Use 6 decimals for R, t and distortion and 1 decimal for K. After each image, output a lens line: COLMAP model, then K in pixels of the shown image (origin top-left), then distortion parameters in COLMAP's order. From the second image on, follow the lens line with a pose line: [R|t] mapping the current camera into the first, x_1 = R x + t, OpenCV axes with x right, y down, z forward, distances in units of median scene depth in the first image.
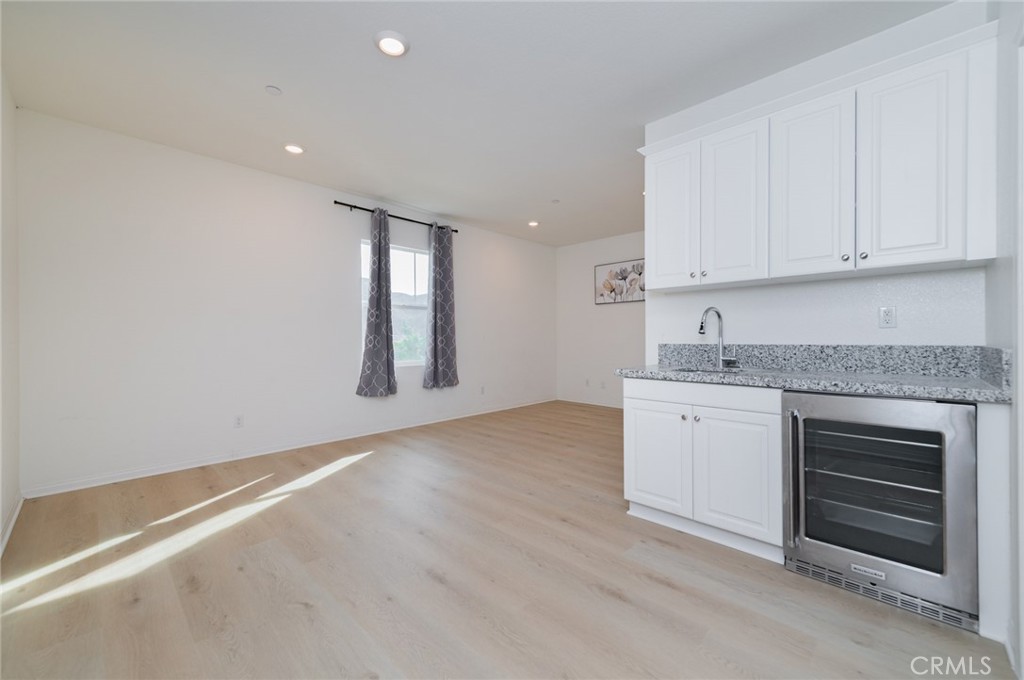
lens RADIAL K [[404.0, 0, 514.0], [0, 404.0, 337.3], [0, 0, 1]] dist [0.008730, -0.001910]
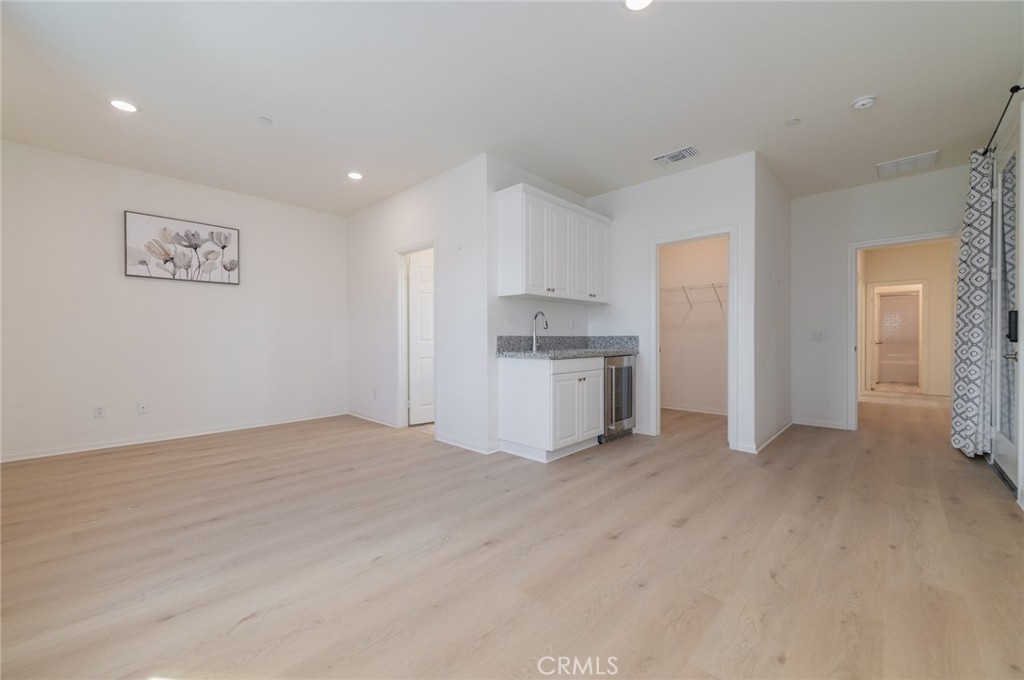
lens RADIAL K [[404.0, 0, 513.5], [0, 404.0, 341.0], [0, 0, 1]] dist [0.008730, -0.001910]
pose [[-0.013901, -0.004525, 0.999893, -0.437764], [0.000906, 0.999989, 0.004538, 0.013042], [-0.999903, 0.000969, -0.013896, 0.476151]]
